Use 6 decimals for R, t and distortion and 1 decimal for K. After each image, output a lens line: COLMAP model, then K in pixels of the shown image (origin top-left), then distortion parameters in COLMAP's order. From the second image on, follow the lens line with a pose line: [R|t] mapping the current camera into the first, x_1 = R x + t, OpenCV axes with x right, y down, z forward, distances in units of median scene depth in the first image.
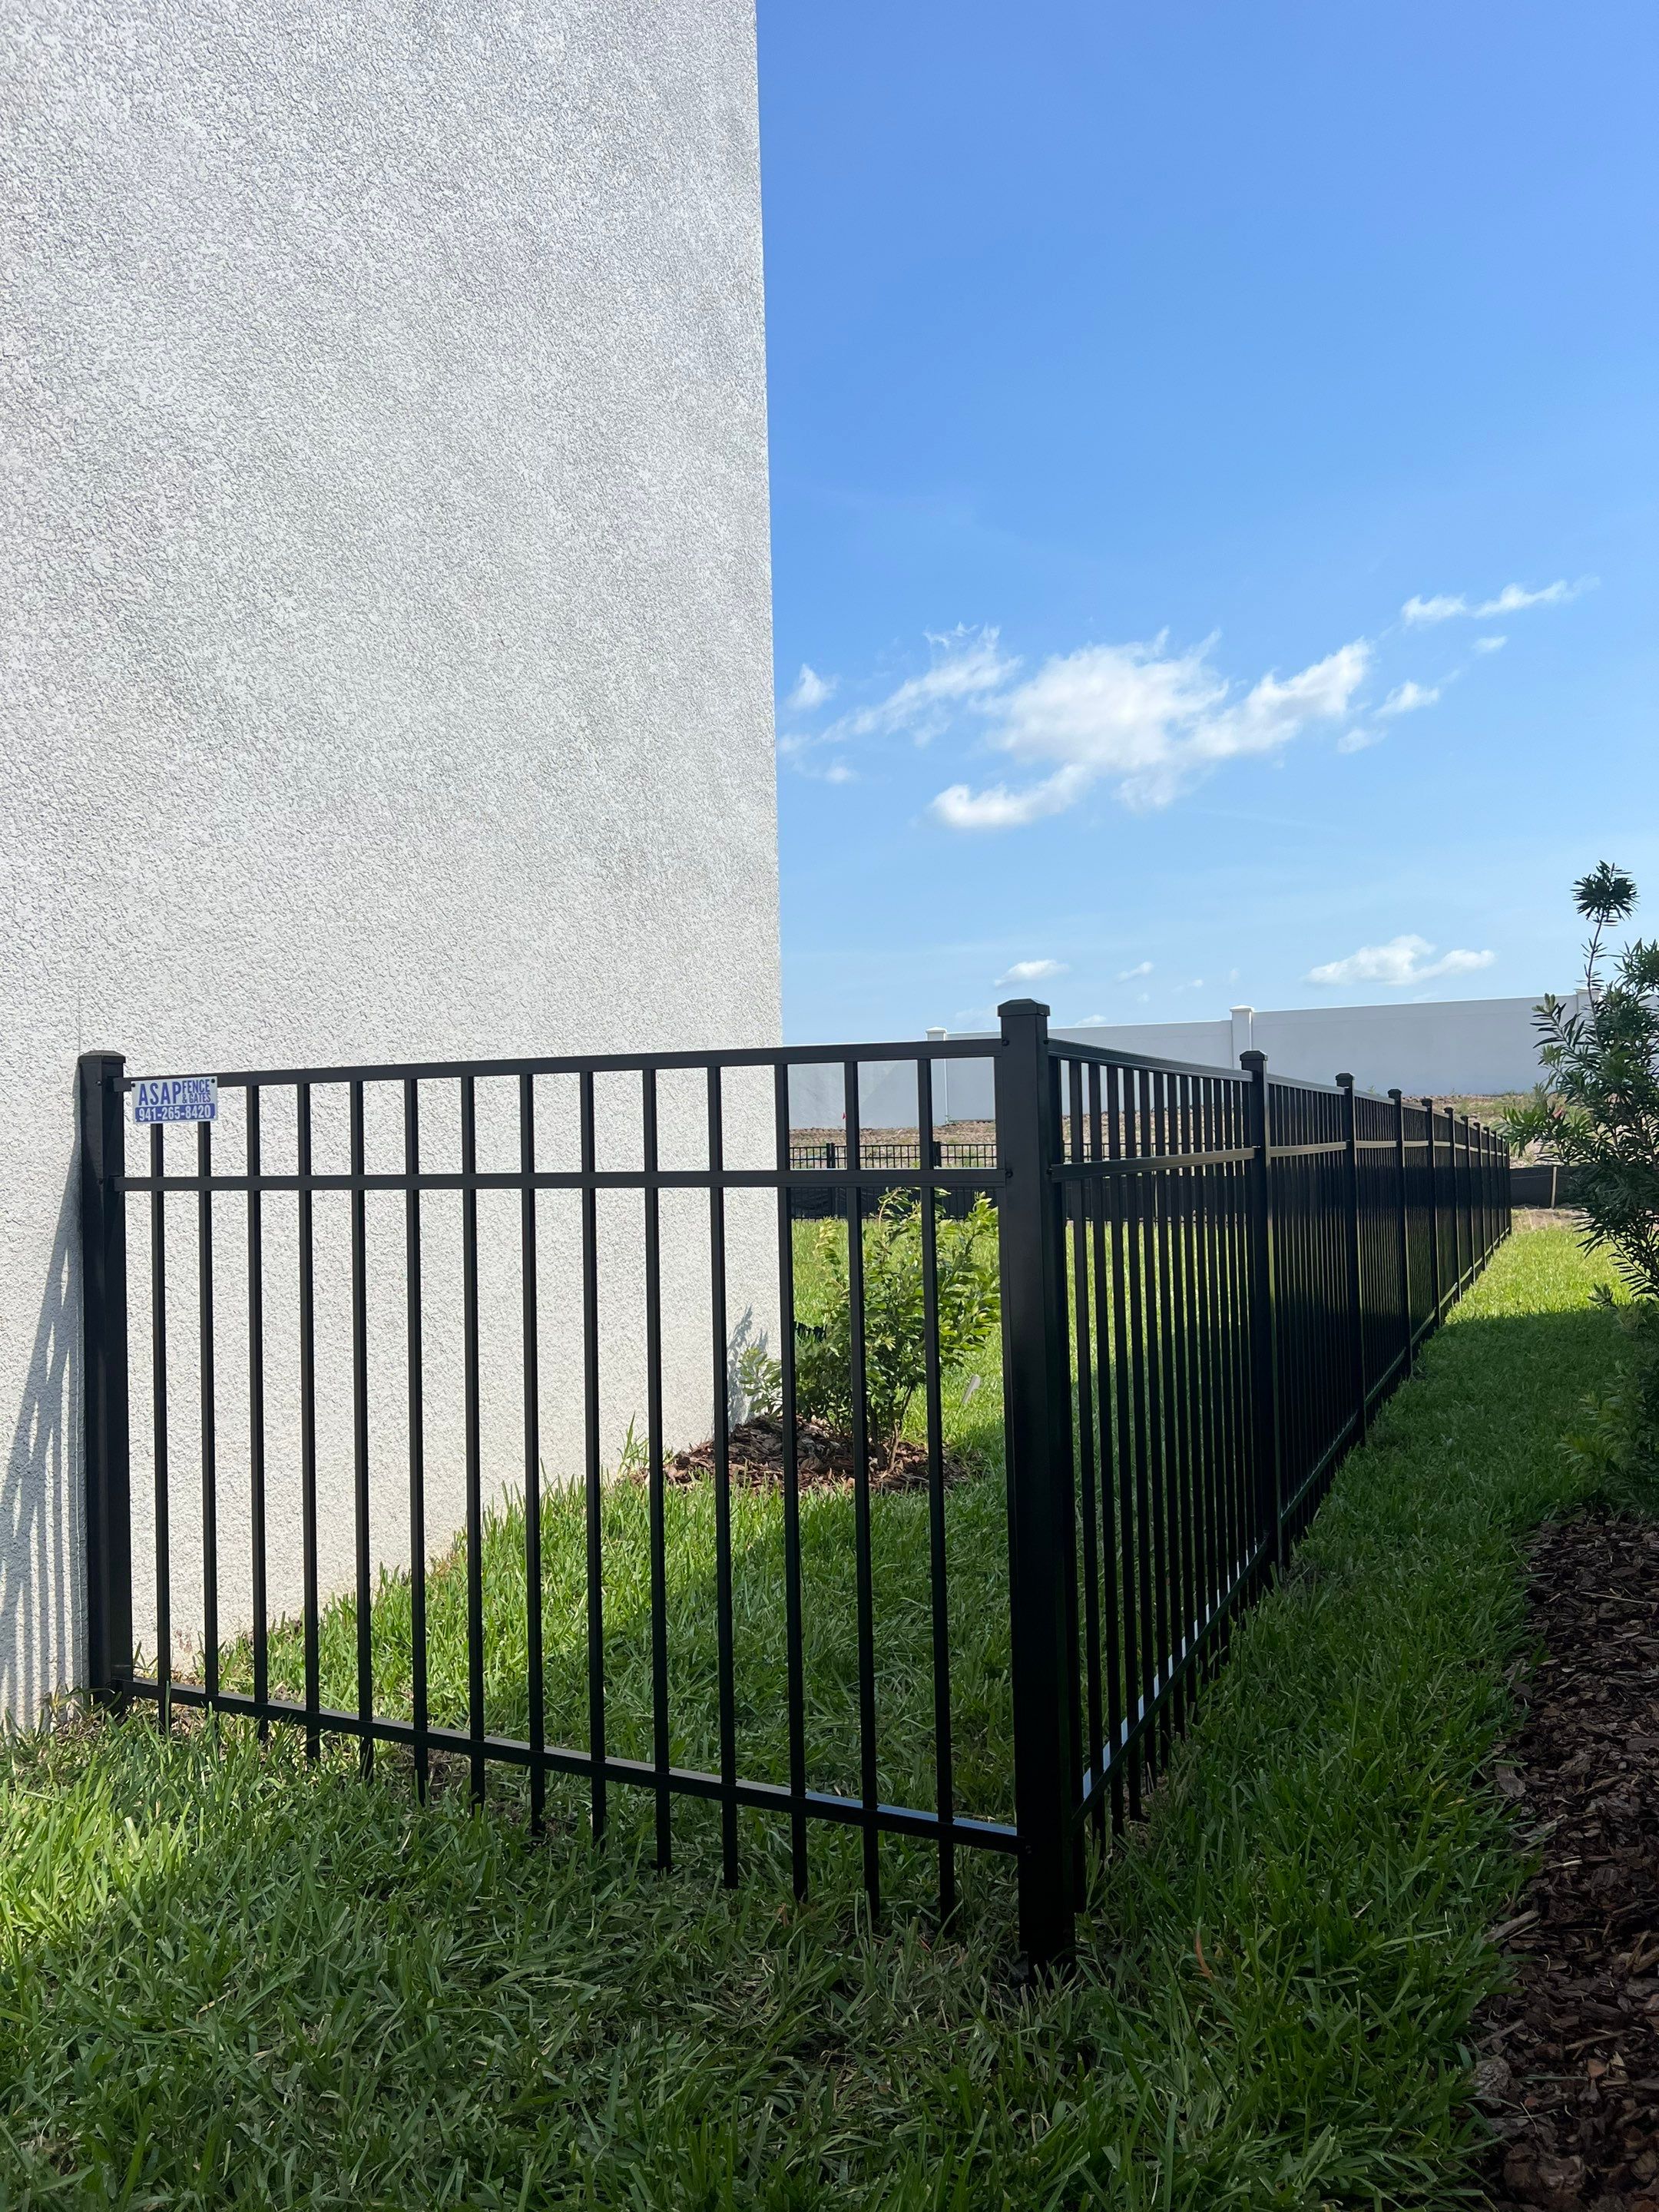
lens RADIAL K [[1617.1, 0, 829.5], [0, 1617.1, 1106.0], [0, 0, 1]] dist [0.025143, -0.039409]
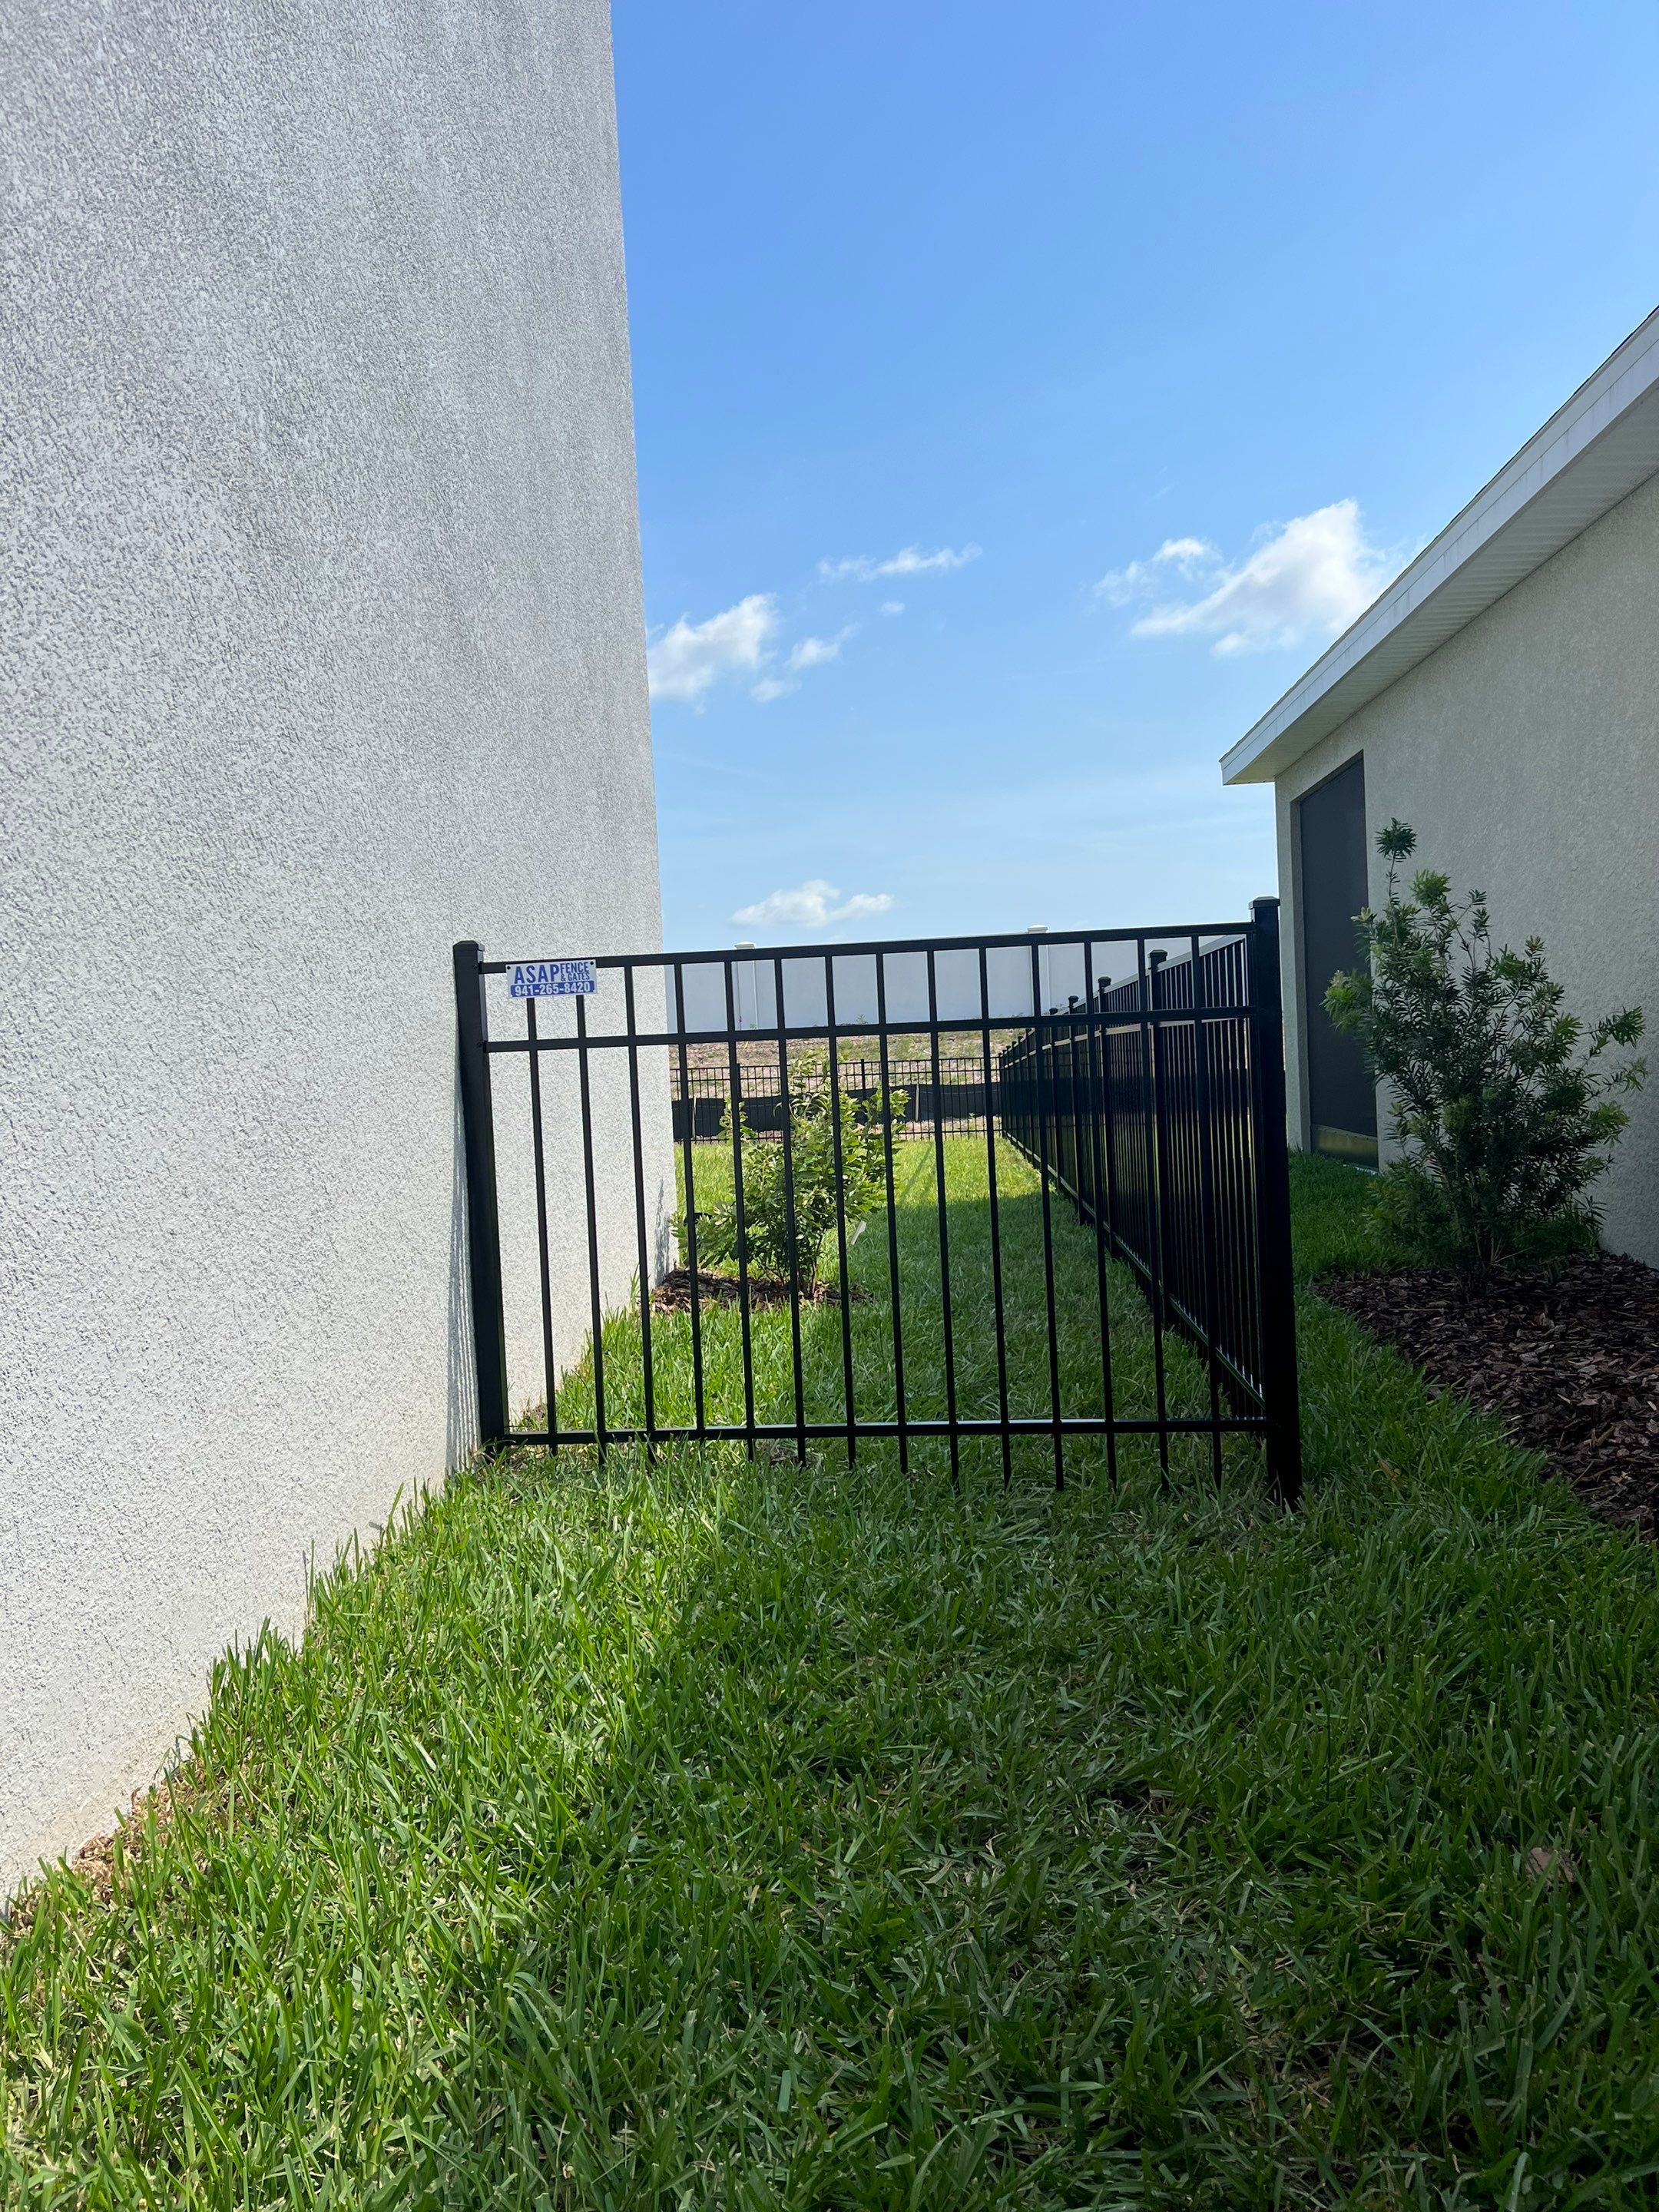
lens RADIAL K [[1604.1, 0, 841.0], [0, 1604.1, 1116.0], [0, 0, 1]] dist [0.024878, -0.047756]
pose [[0.940077, -0.035715, 0.339085, -0.575626], [0.020362, 0.998604, 0.048730, 0.043519], [-0.340353, -0.038905, 0.939493, -0.246607]]
